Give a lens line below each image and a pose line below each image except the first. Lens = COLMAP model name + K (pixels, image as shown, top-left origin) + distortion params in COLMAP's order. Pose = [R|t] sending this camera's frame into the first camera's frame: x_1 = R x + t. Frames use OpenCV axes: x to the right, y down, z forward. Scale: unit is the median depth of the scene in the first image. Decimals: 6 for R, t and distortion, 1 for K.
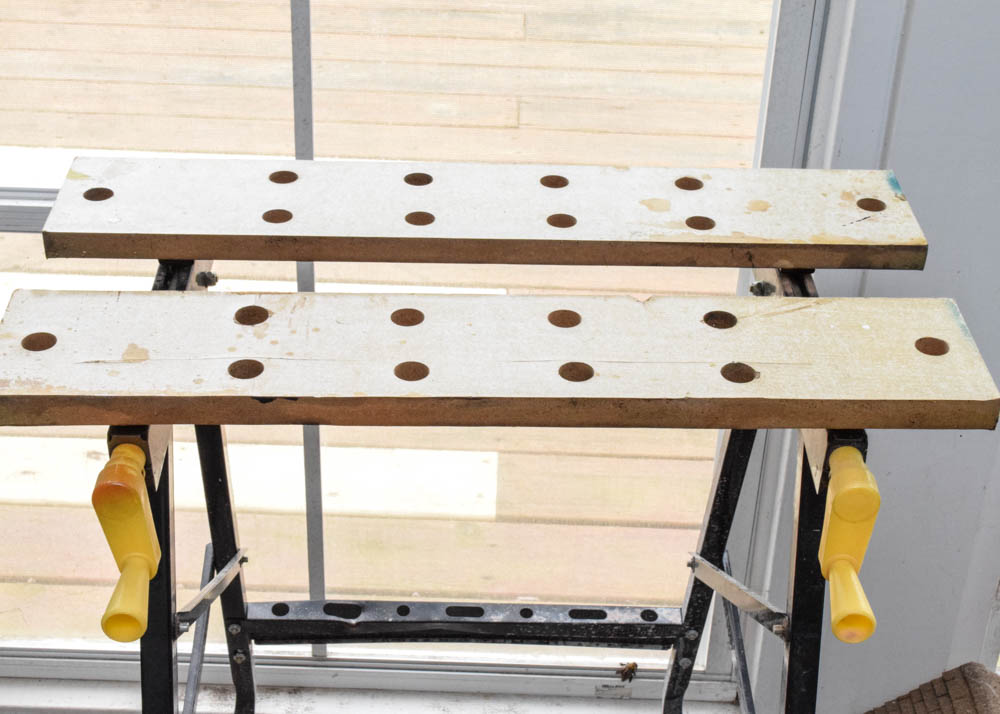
lens RADIAL K [[1677.5, 0, 499.6], [0, 1677.5, 357.7], [0, 0, 1]] dist [-0.035226, 0.000000]
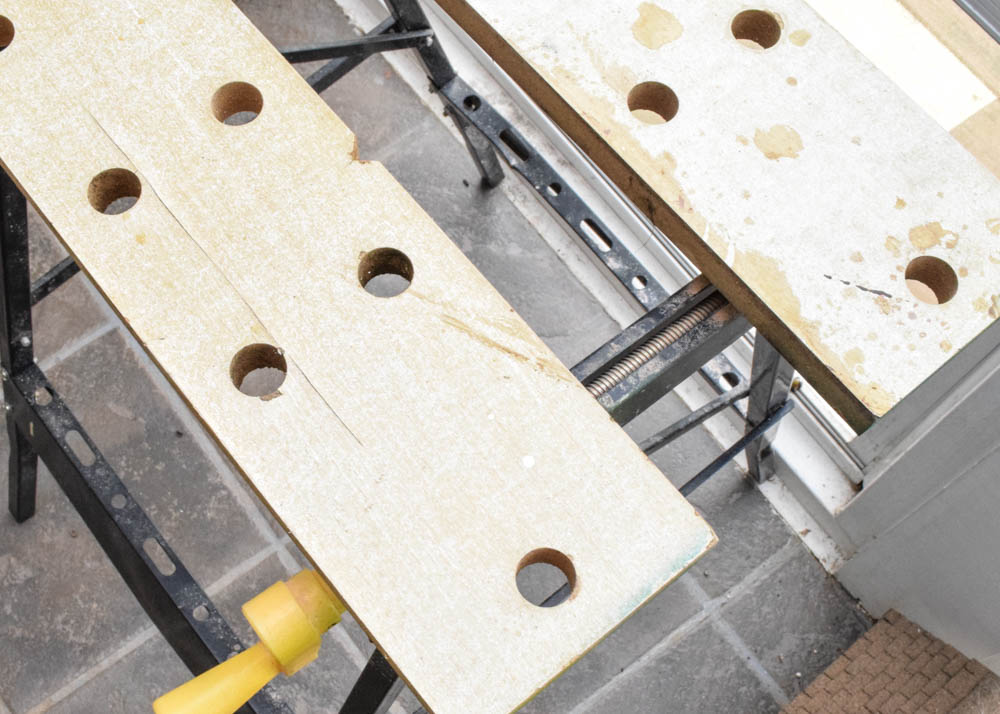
lens RADIAL K [[1195.7, 0, 451.3], [0, 1195.7, 451.5], [0, 0, 1]] dist [-0.082242, 0.000000]
pose [[0.609866, 0.741170, -0.280592, 0.276922], [-0.429355, 0.606598, 0.669099, -0.247136], [0.666122, -0.287587, 0.688168, 0.620795]]
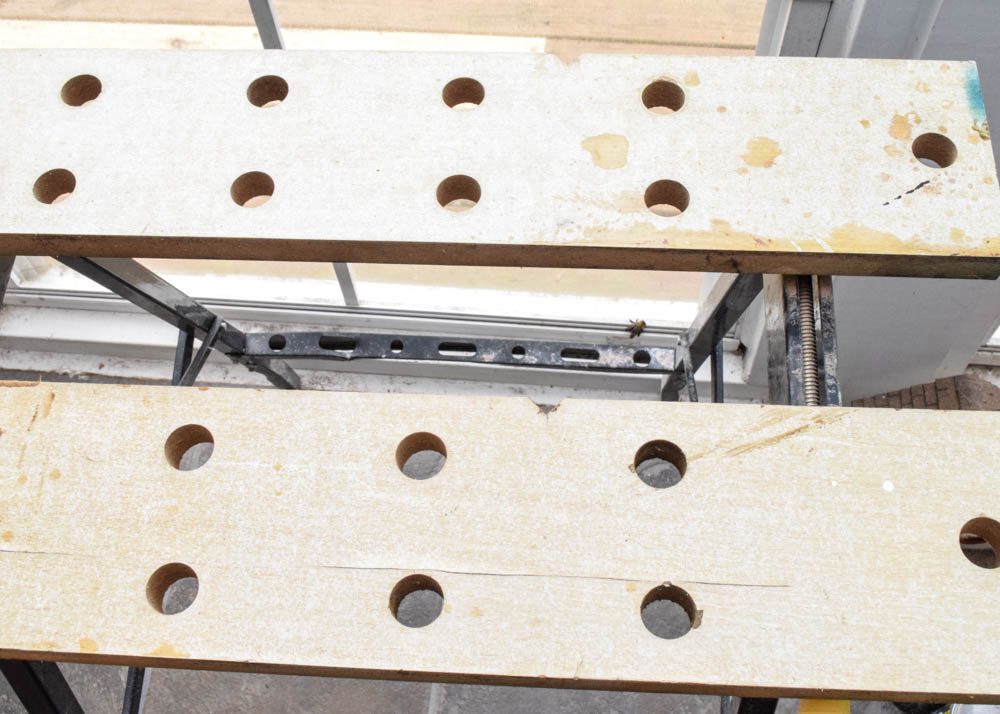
lens RADIAL K [[1131.8, 0, 504.4], [0, 1131.8, 357.5], [0, 0, 1]] dist [-0.065602, 0.000000]
pose [[0.994582, 0.037371, -0.097003, 0.099397], [0.015719, 0.868351, 0.495701, -0.243180], [0.102757, -0.494540, 0.863059, 0.563098]]
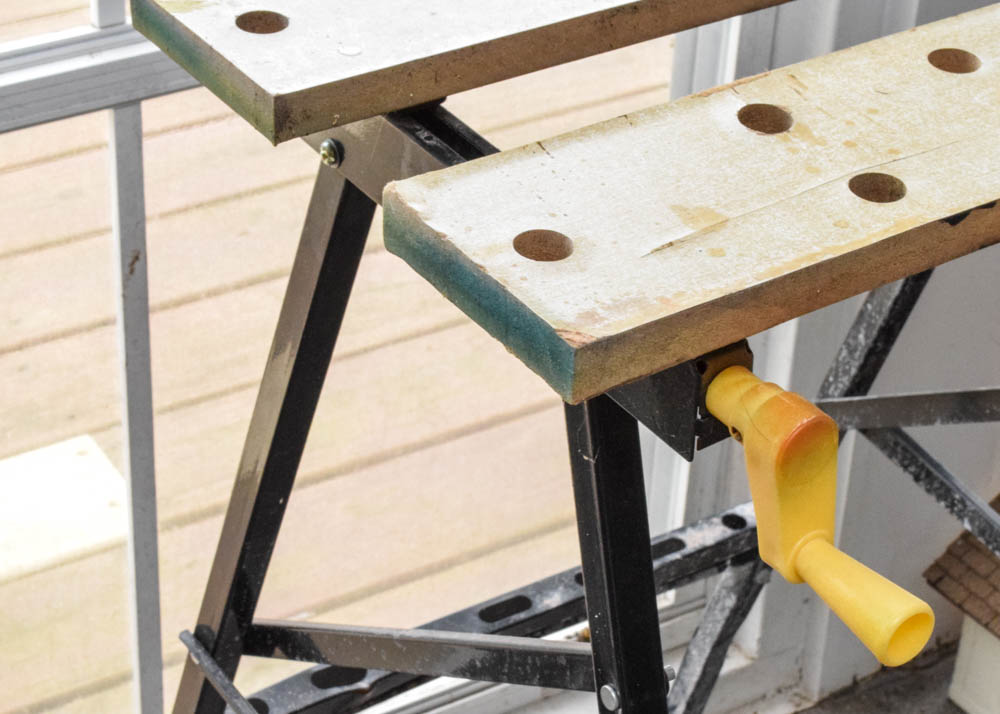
lens RADIAL K [[2464.6, 0, 500.1], [0, 2464.6, 357.5], [0, 0, 1]] dist [-0.025479, 0.000000]
pose [[0.836359, -0.293302, 0.463117, -0.580805], [0.274836, 0.955328, 0.108694, -0.057321], [-0.474309, 0.036375, 0.879607, 0.235003]]
